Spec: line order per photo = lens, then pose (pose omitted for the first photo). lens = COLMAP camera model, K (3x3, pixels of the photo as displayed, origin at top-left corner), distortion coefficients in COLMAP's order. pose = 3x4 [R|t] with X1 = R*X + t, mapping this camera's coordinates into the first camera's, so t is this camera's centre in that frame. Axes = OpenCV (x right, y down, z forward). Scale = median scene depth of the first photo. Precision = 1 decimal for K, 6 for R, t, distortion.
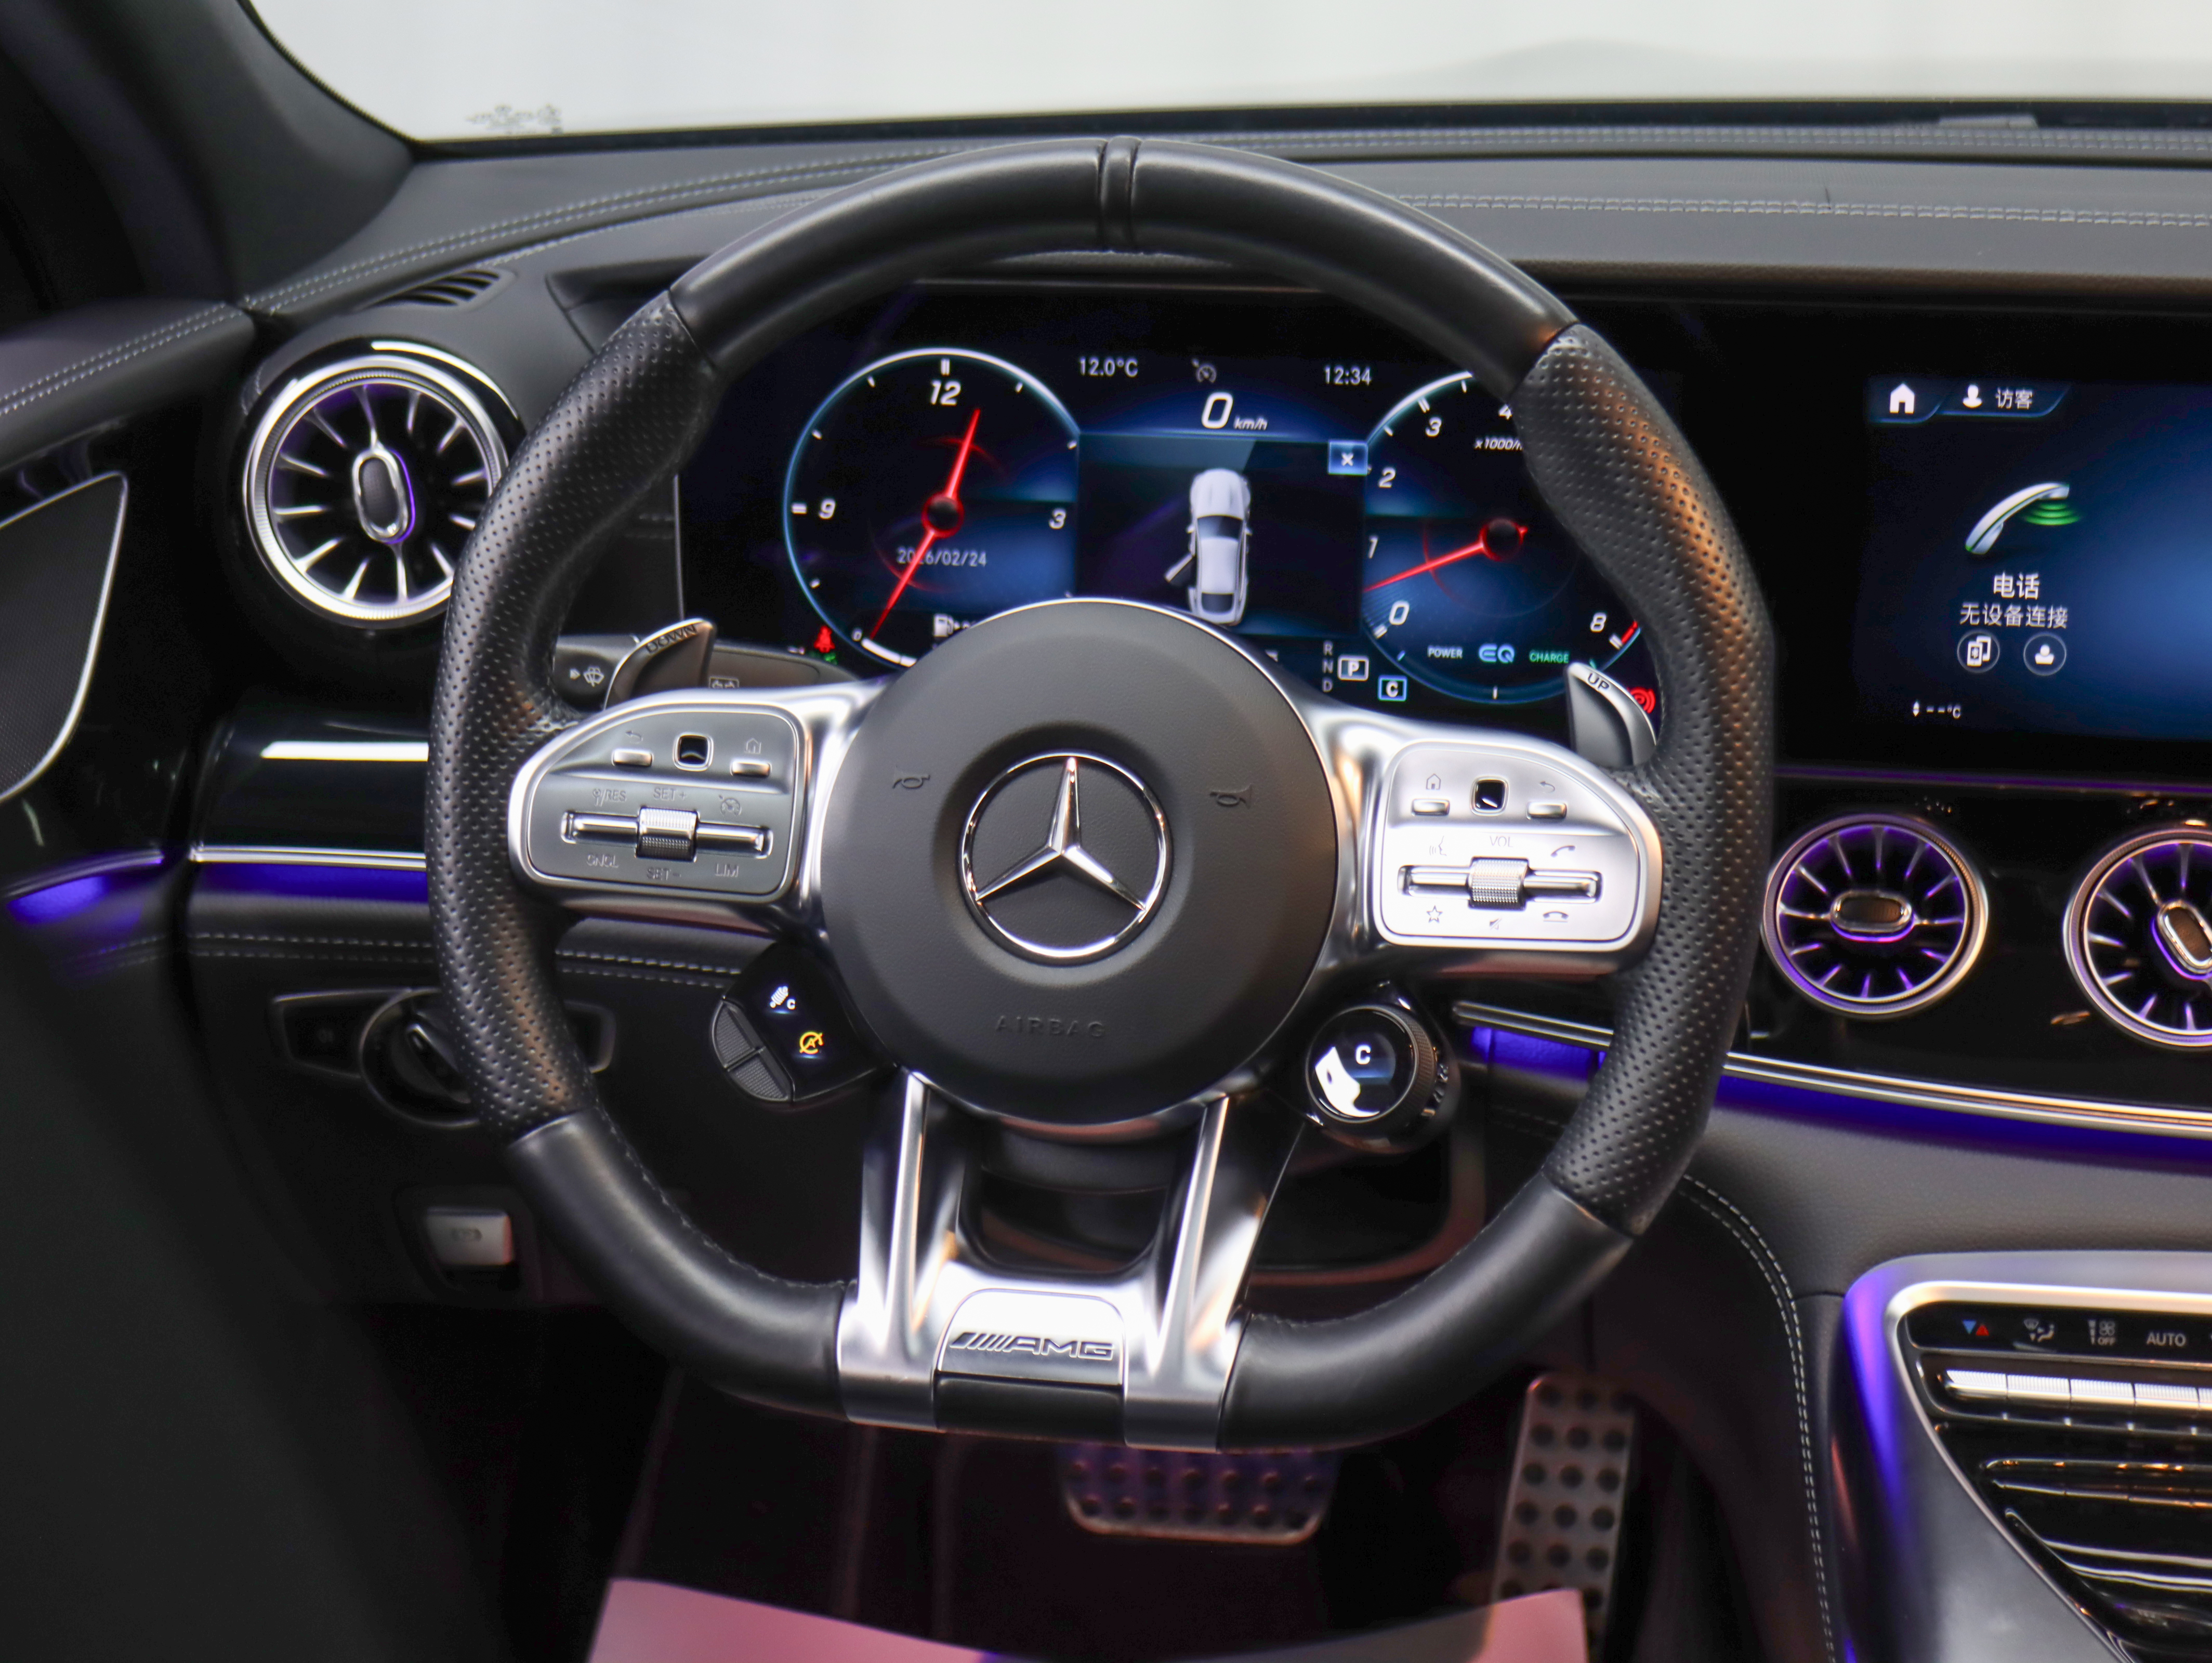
lens RADIAL K [[3978.6, 0, 1089.3], [0, 3978.6, 819.4], [0, 0, 1]] dist [0.004462, 0.000000]
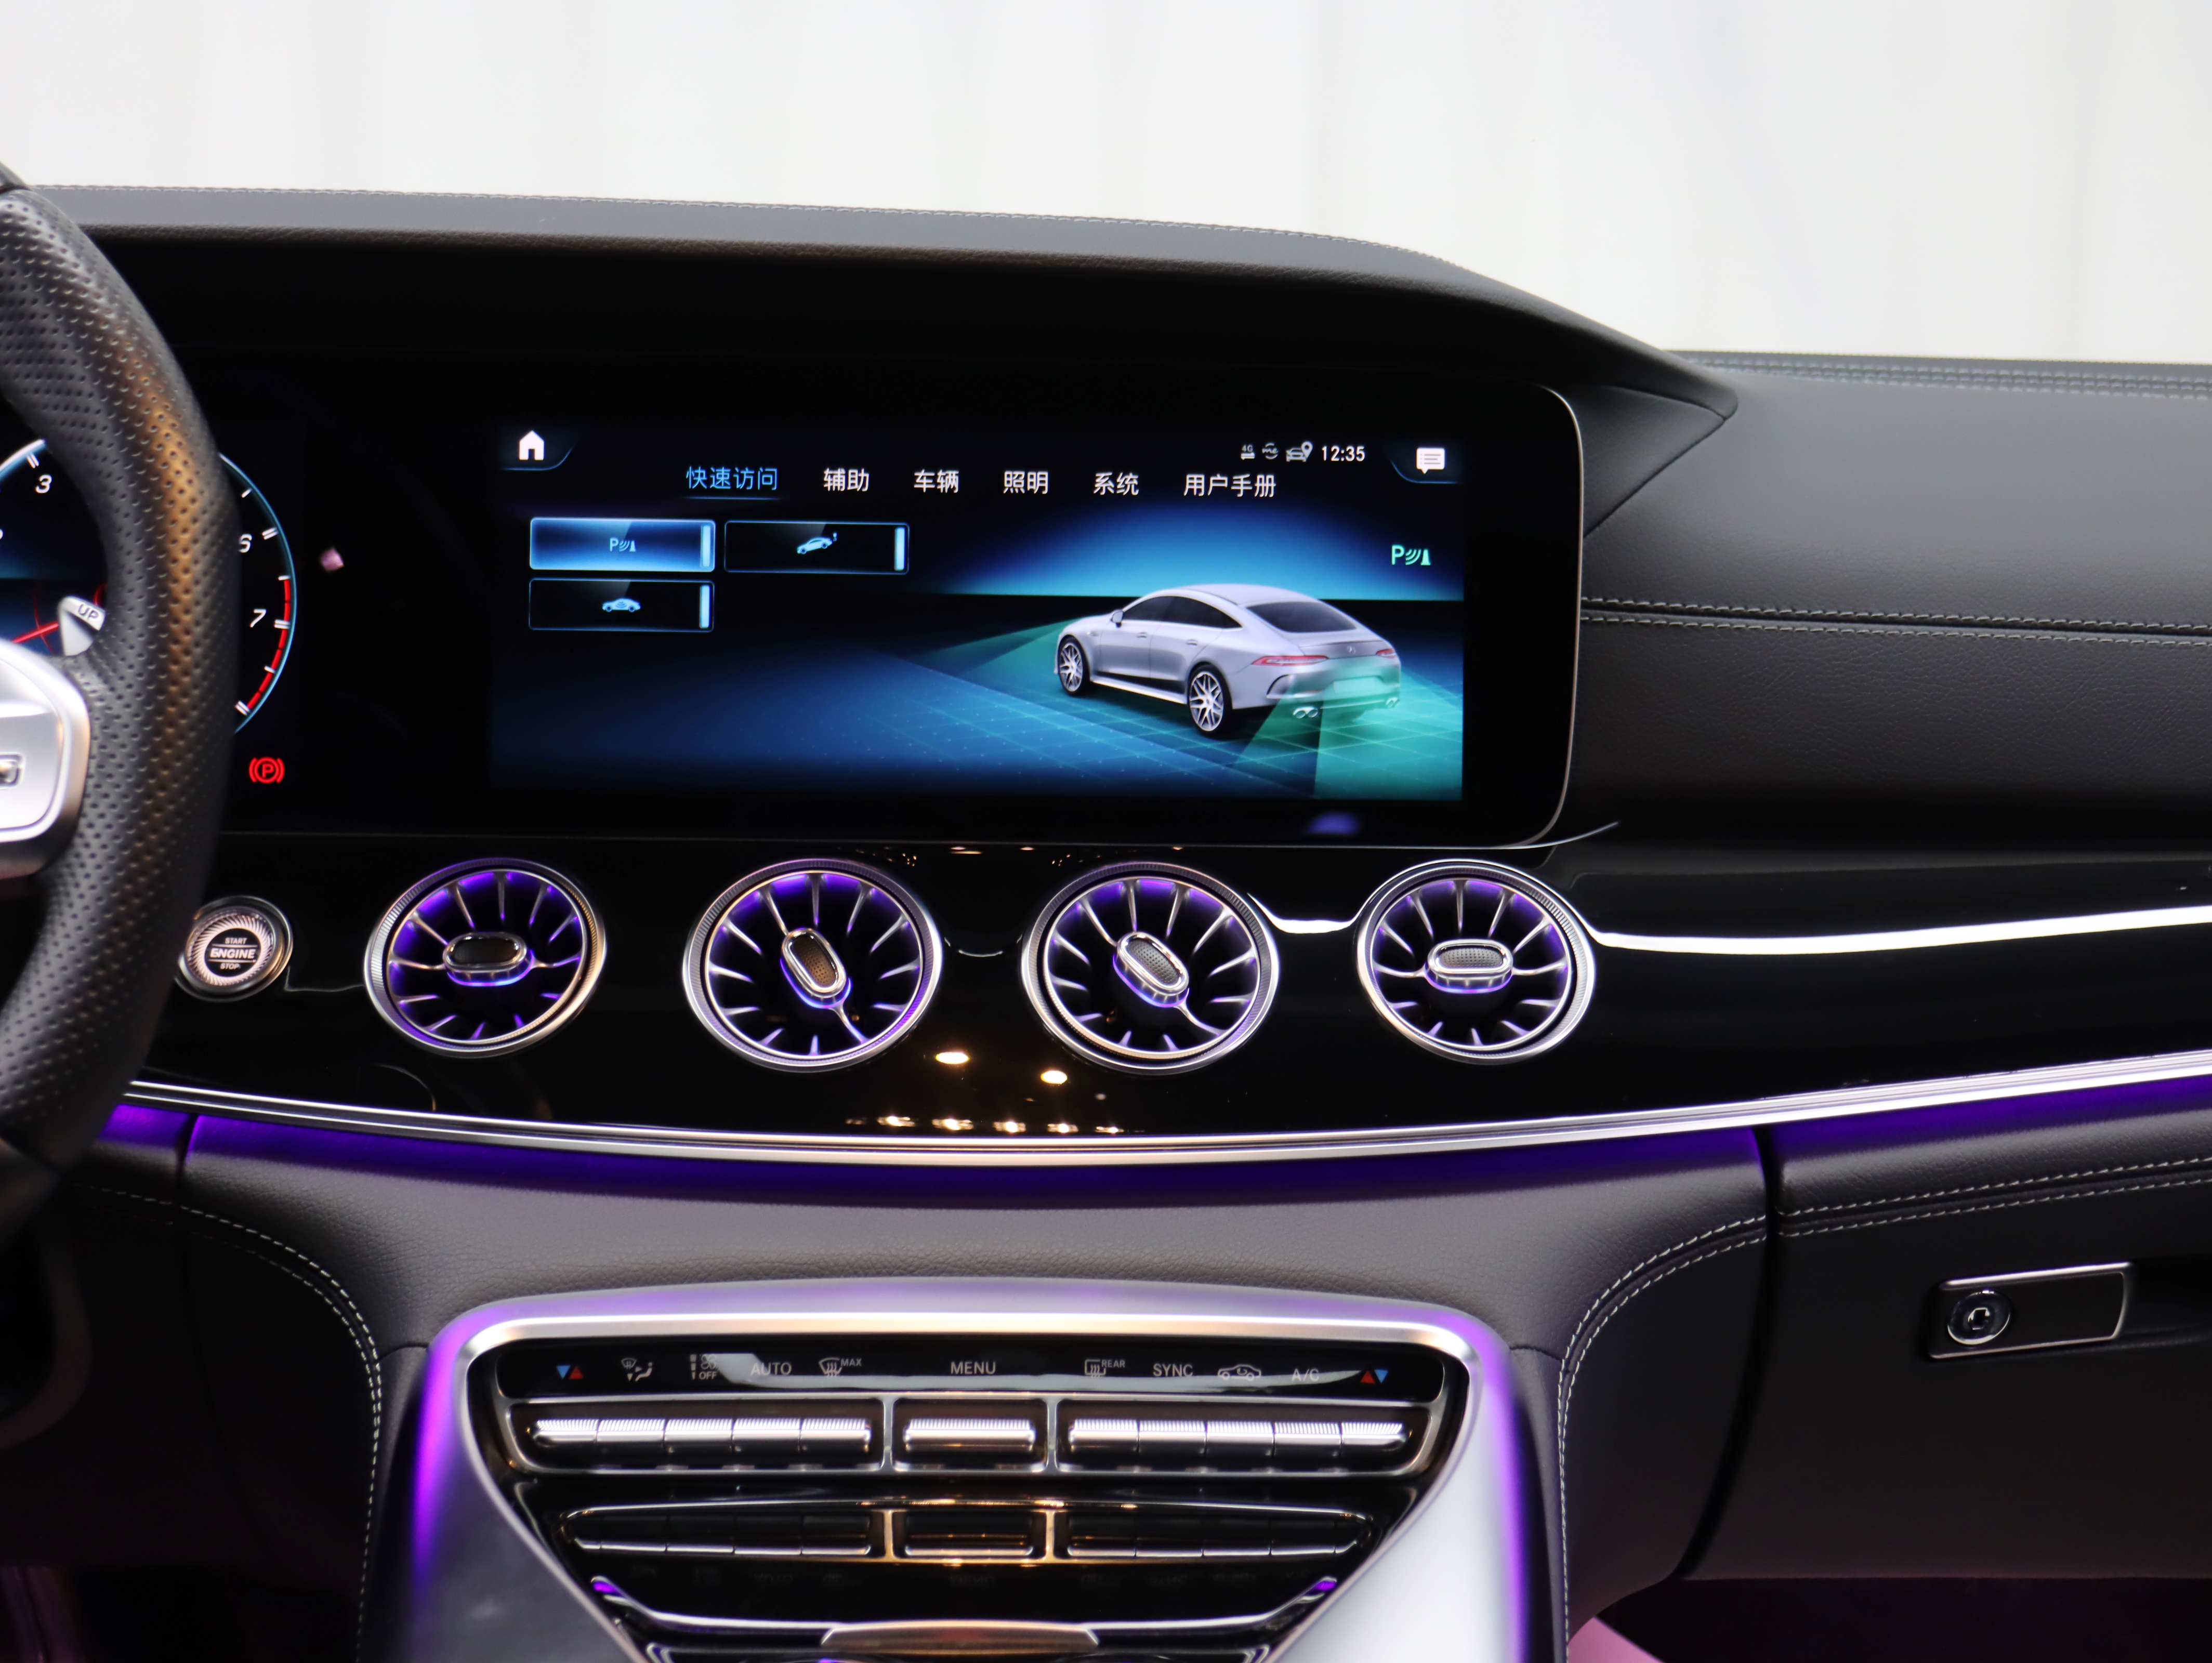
lens RADIAL K [[3496.2, 0, 1107.3], [0, 3496.2, 861.3], [0, 0, 1]] dist [0.008521, 0.000000]
pose [[0.983554, -0.001607, 0.180608, 0.188631], [0.038642, 0.978679, -0.201728, 0.169356], [-0.176433, 0.205390, 0.962646, 0.180833]]
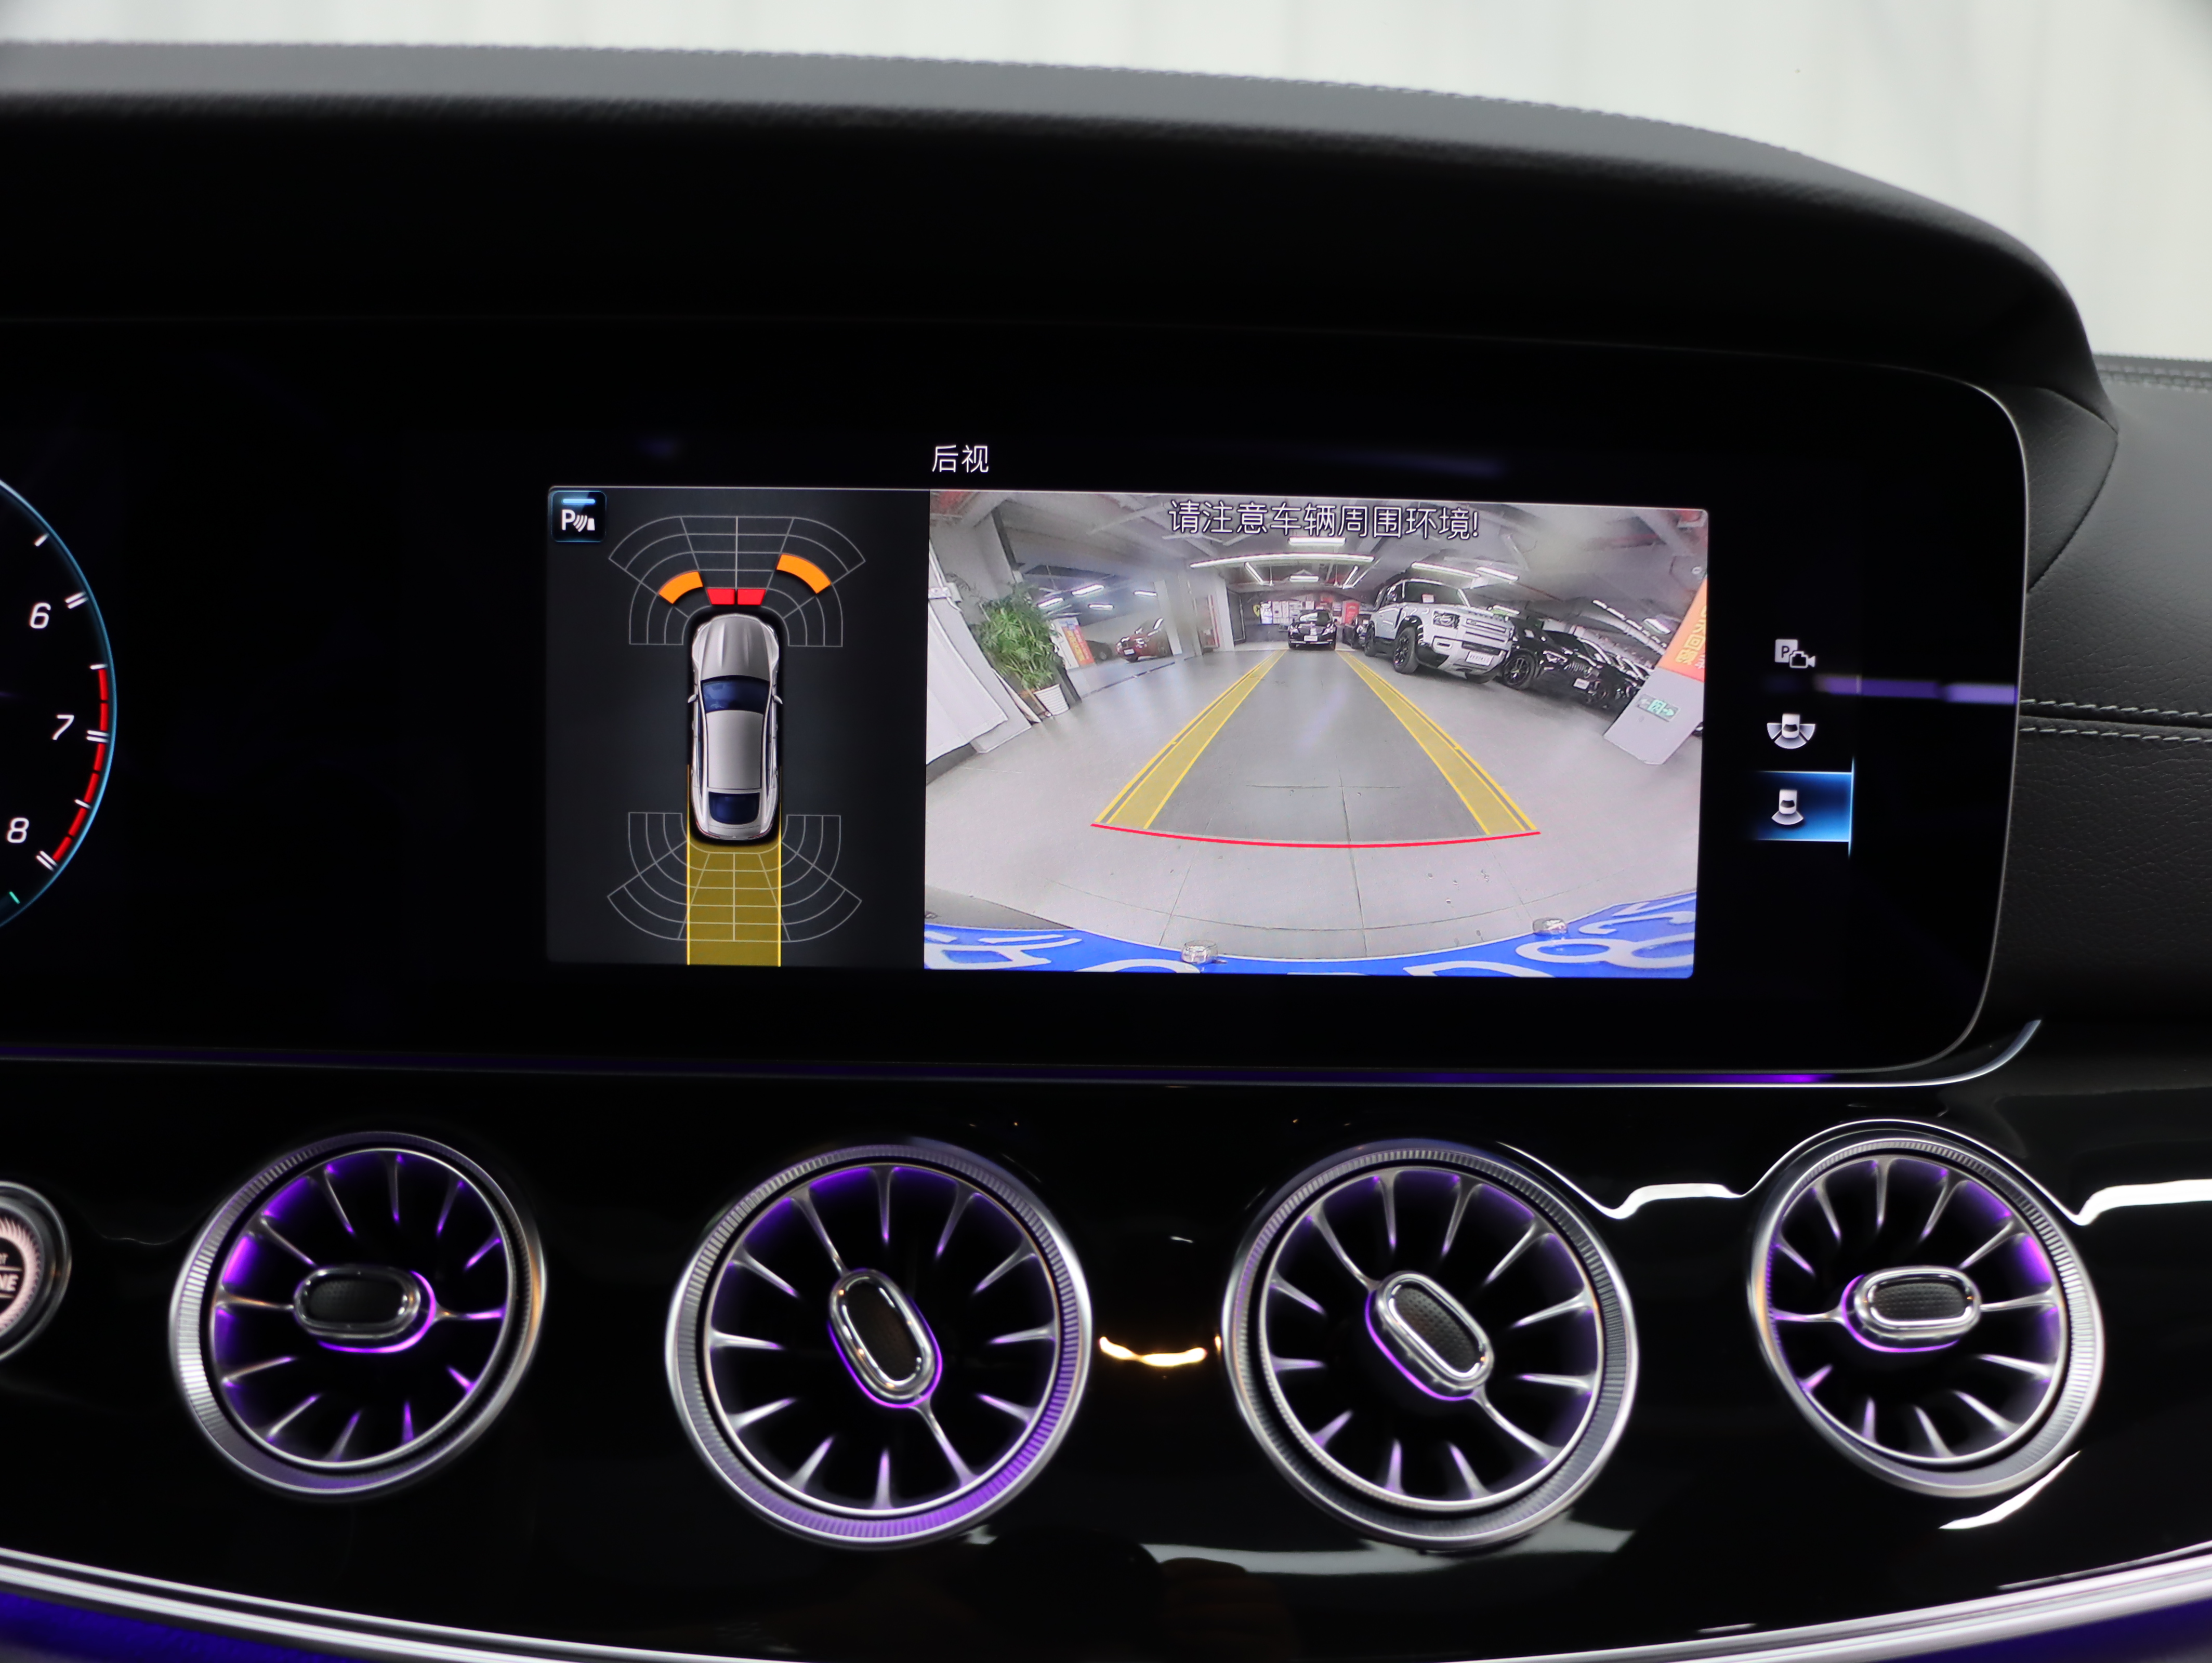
lens RADIAL K [[2012.1, 0, 1111.5], [0, 2012.1, 838.0], [0, 0, 1]] dist [-0.137057, 0.000000]
pose [[0.981040, -0.016767, 0.193077, 0.246123], [0.036863, 0.994207, -0.100968, -0.011012], [-0.190266, 0.106171, 0.975975, 0.682690]]
